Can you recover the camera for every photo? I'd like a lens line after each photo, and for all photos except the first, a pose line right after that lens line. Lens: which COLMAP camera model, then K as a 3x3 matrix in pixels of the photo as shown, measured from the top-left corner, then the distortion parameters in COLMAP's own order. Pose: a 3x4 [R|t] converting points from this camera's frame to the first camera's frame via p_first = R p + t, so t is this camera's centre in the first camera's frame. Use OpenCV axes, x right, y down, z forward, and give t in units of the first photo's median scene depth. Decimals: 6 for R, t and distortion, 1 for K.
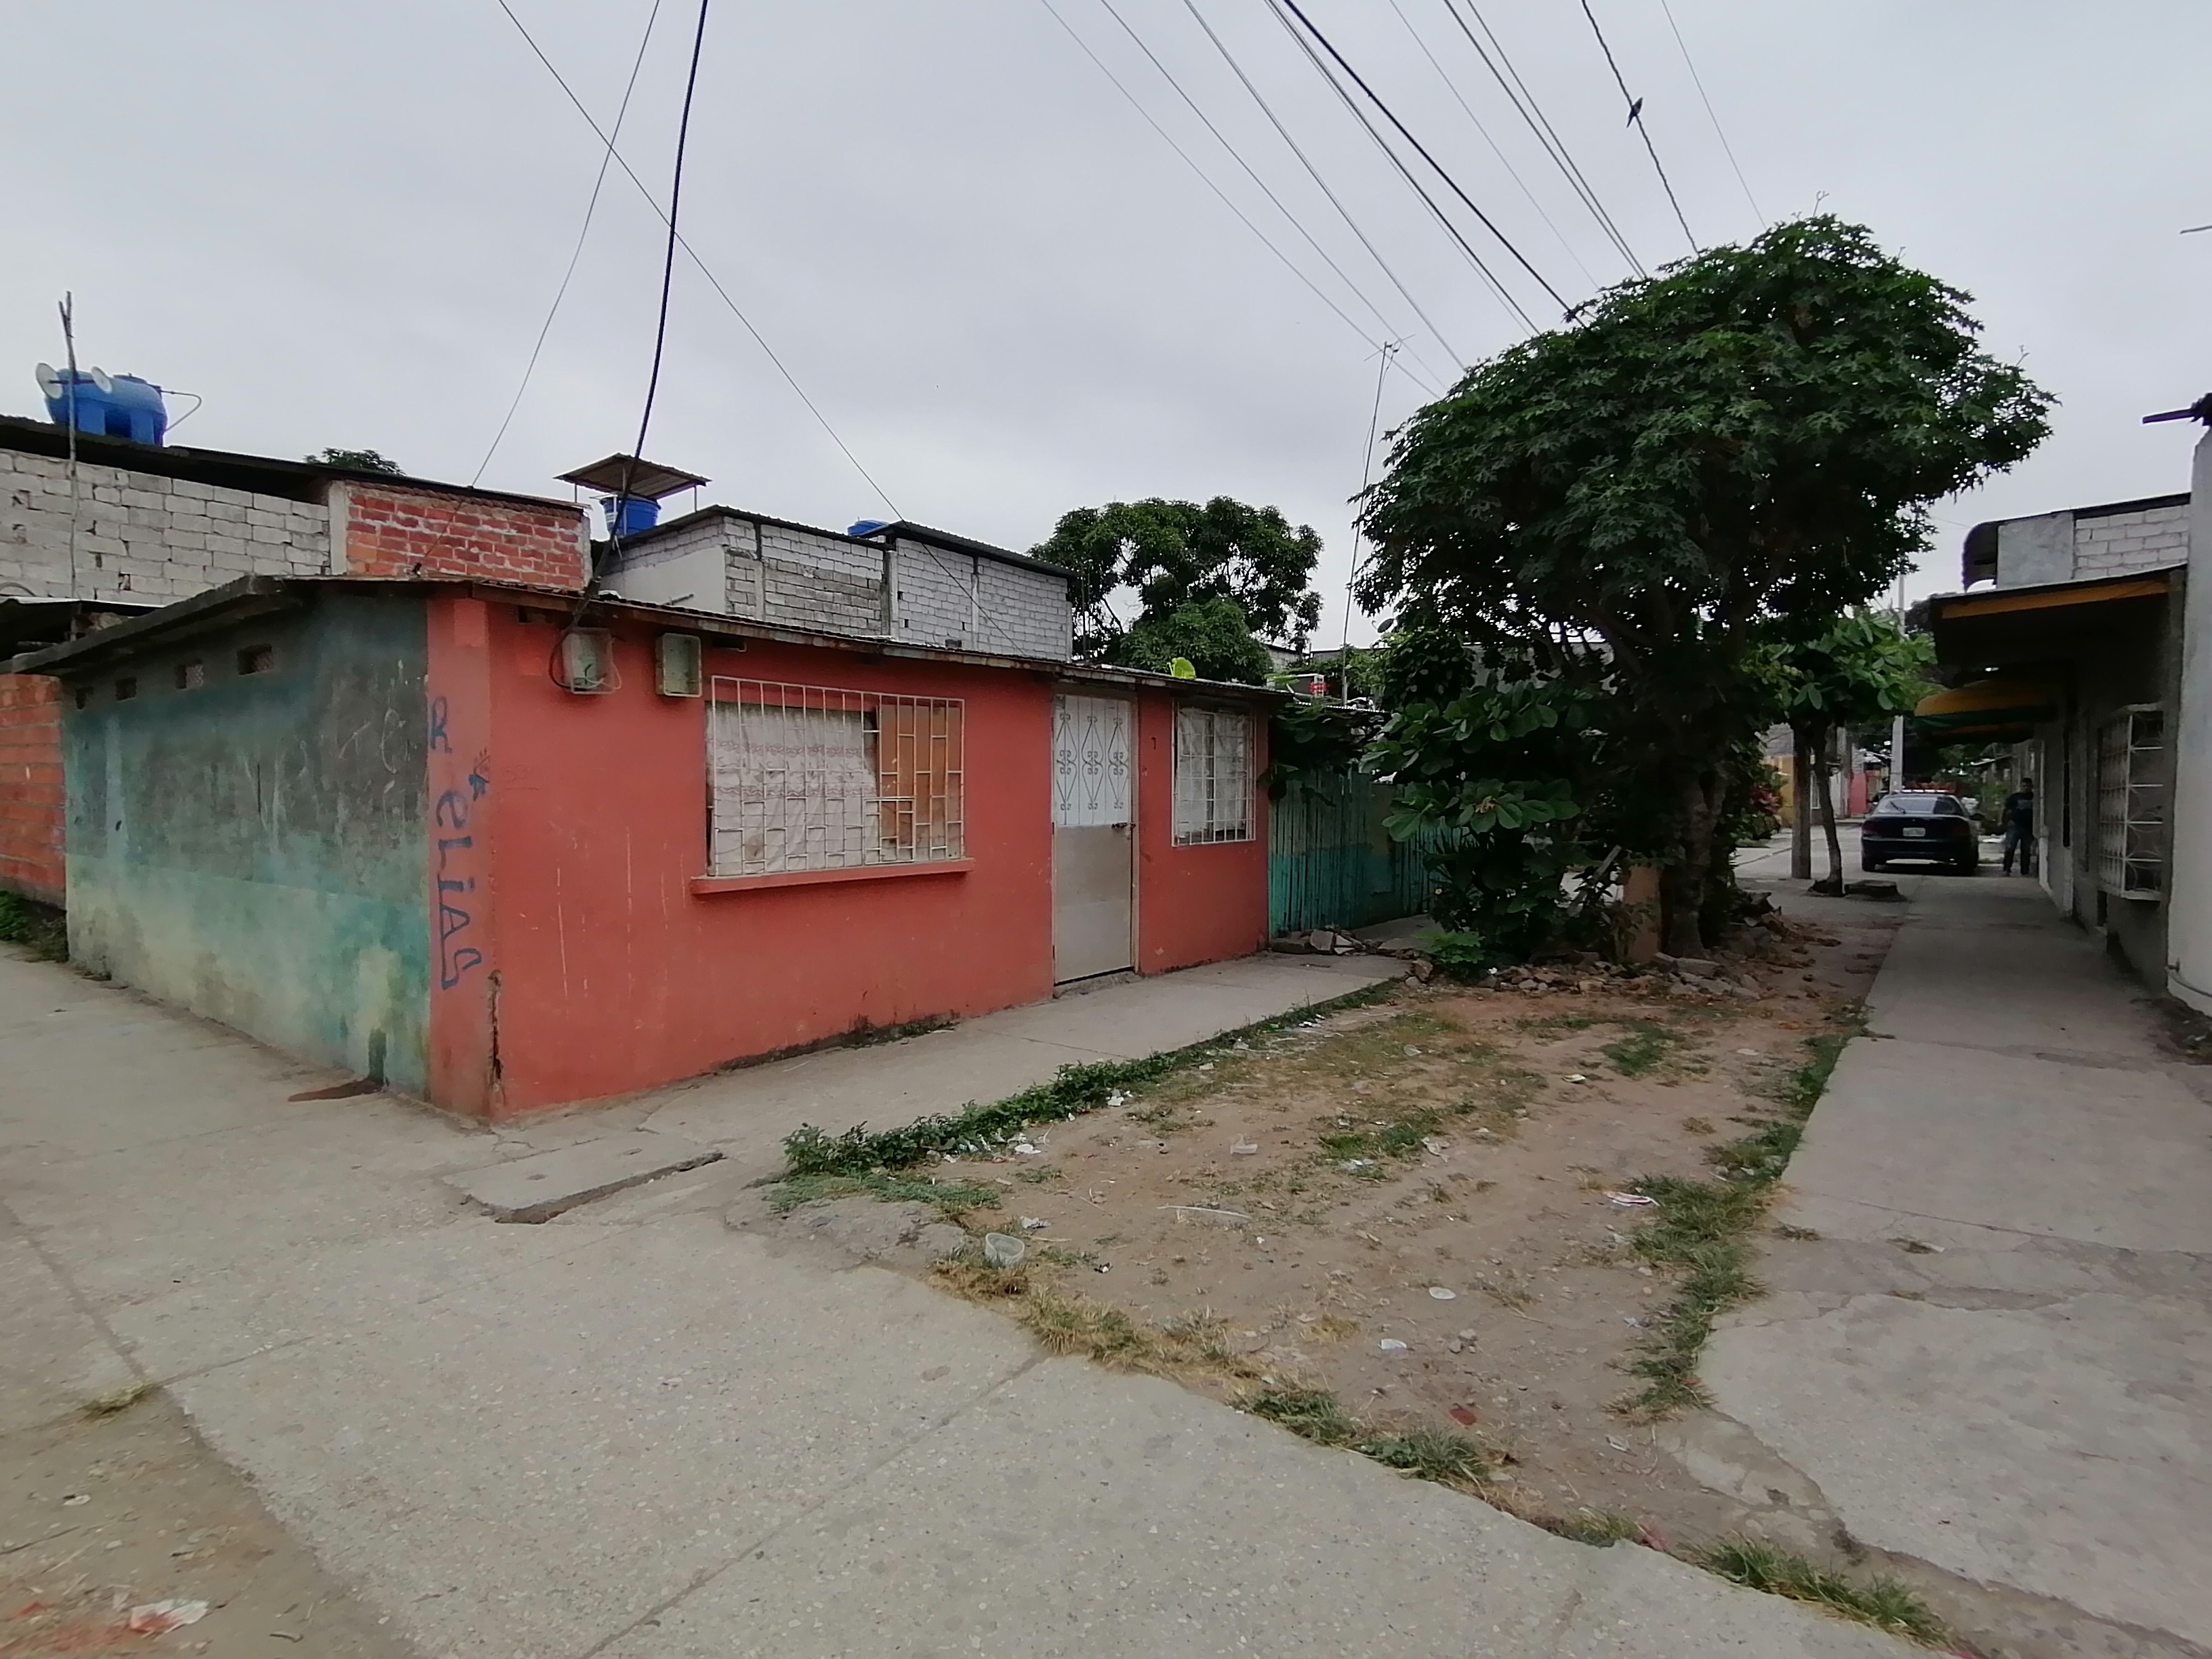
lens RADIAL K [[1091.6, 0, 1122.3], [0, 1091.6, 826.2], [0, 0, 1]] dist [0.032628, -0.023917]
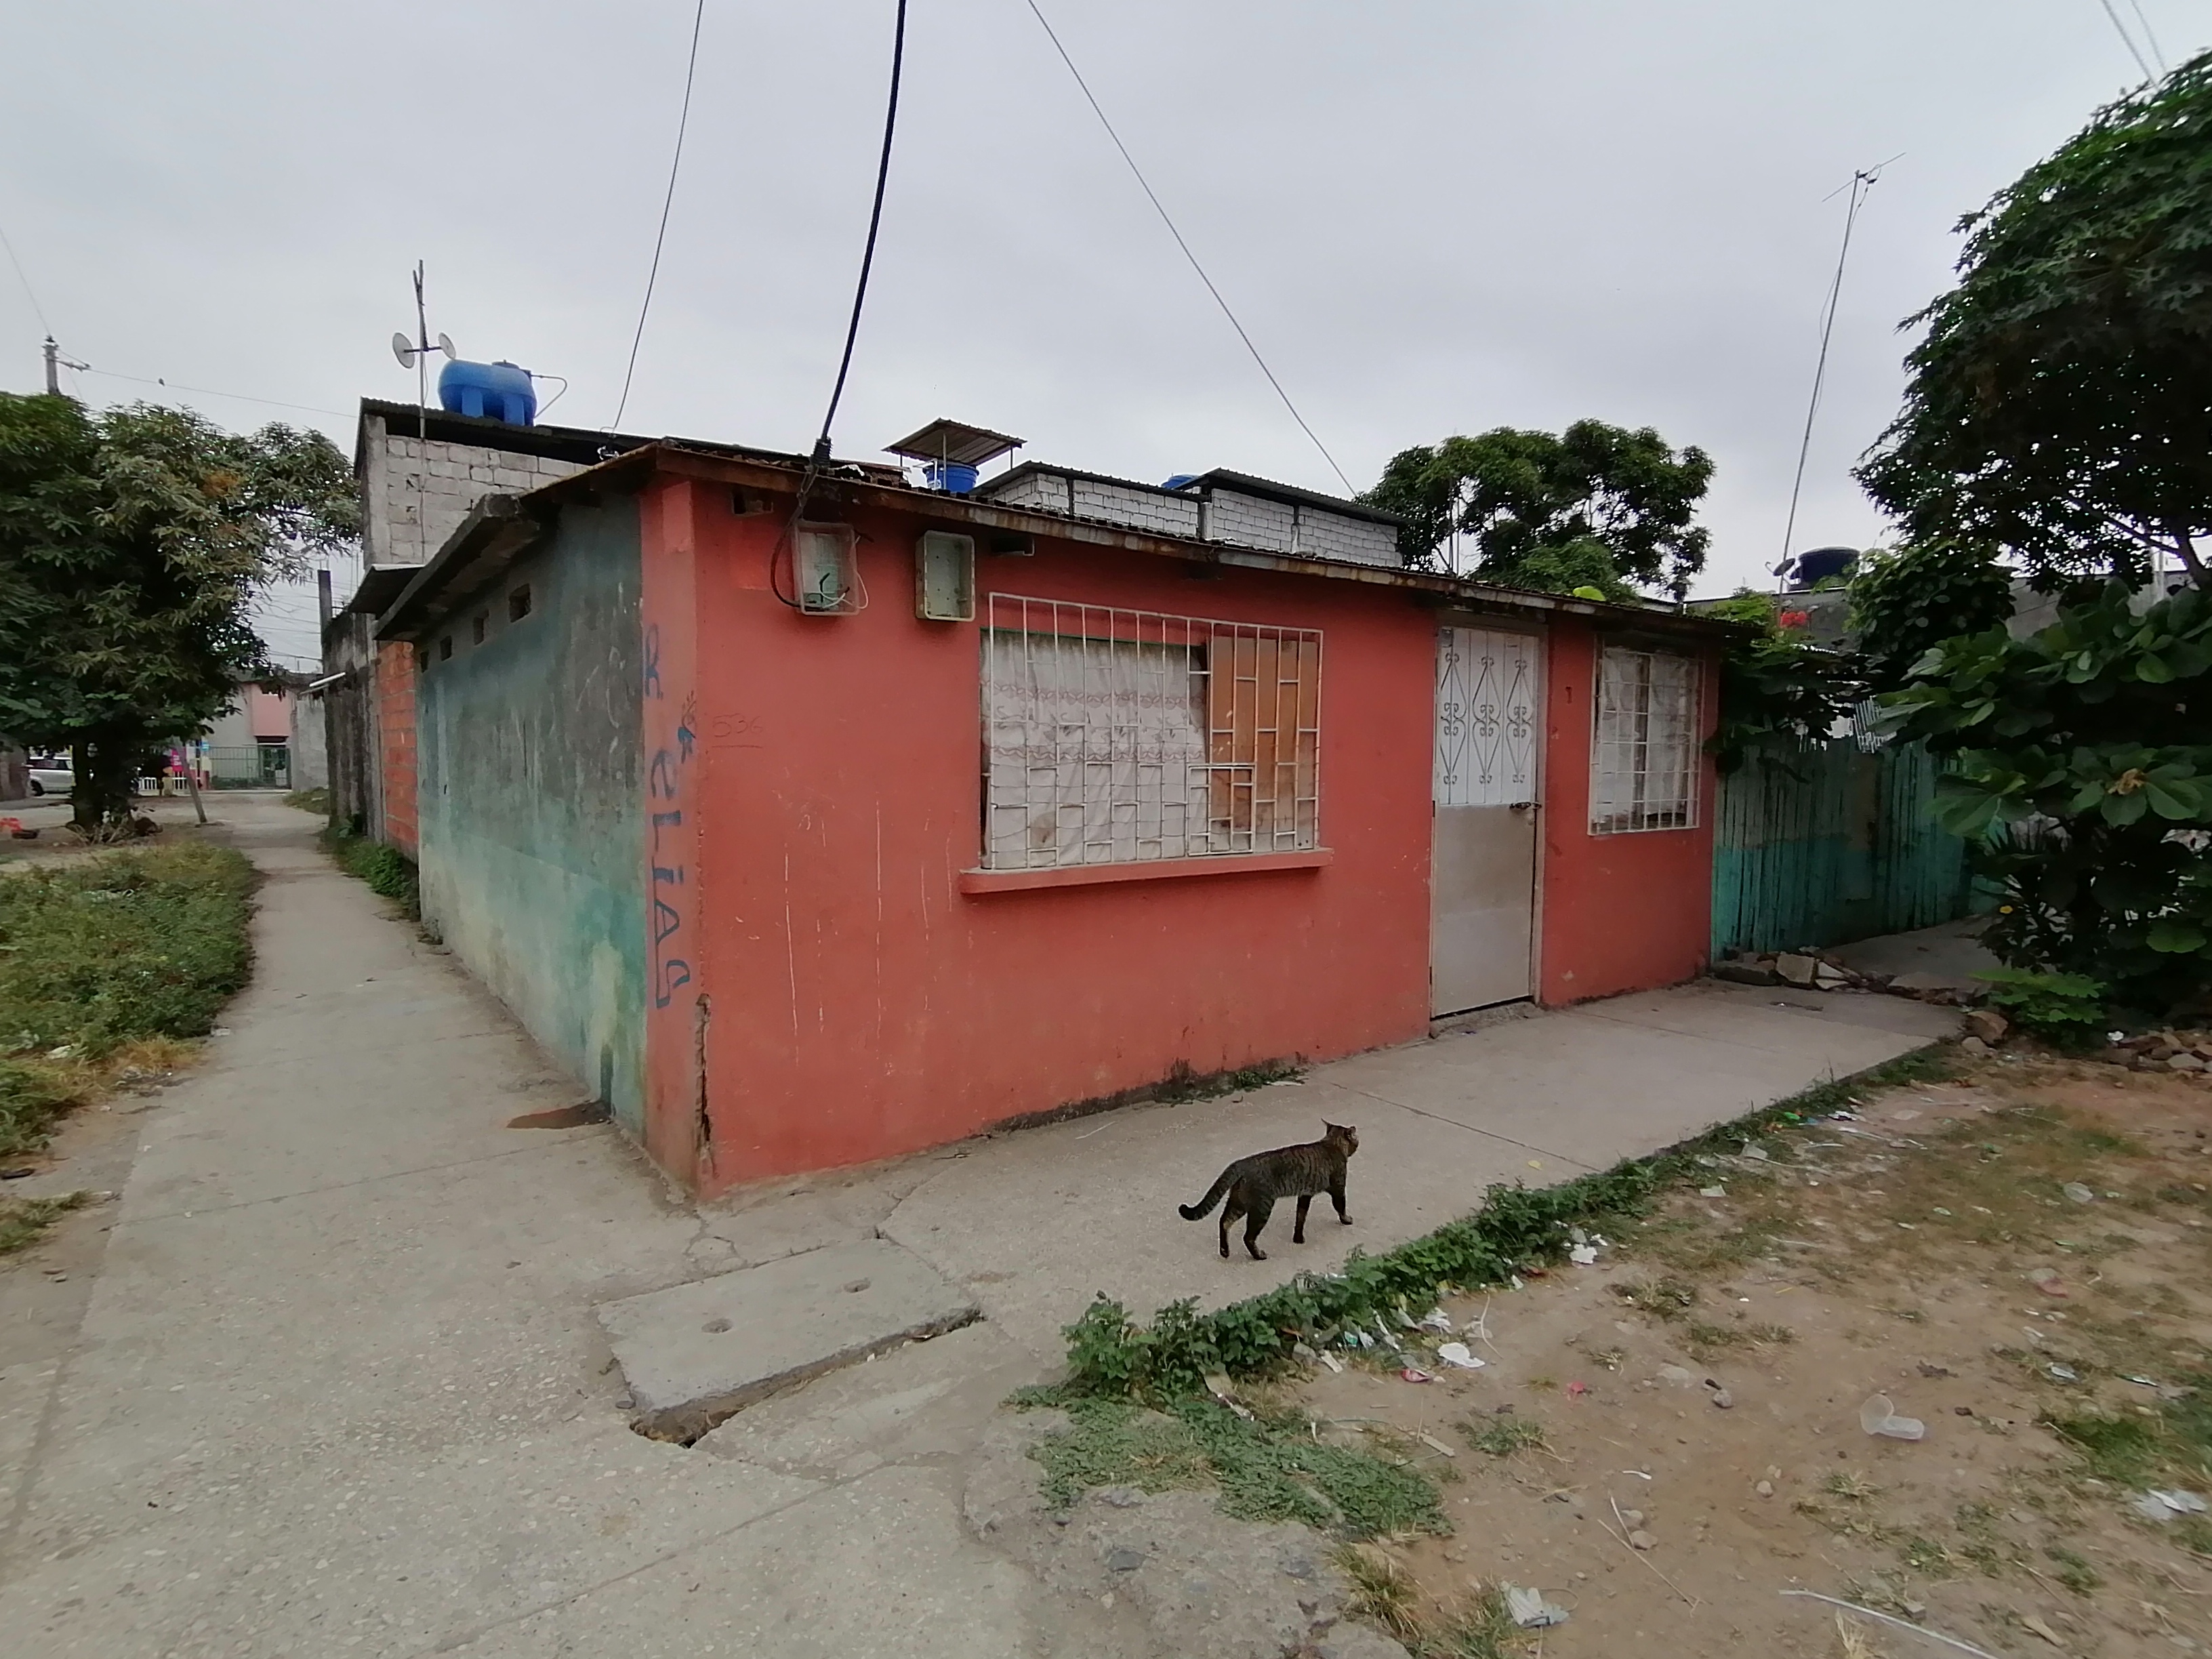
lens RADIAL K [[1091.6, 0, 1122.3], [0, 1091.6, 826.2], [0, 0, 1]] dist [0.032628, -0.023917]
pose [[0.962481, 0.021266, -0.270515, -0.079757], [-0.014621, 0.999540, 0.026556, -0.003309], [0.270956, -0.021604, 0.962349, 0.283128]]
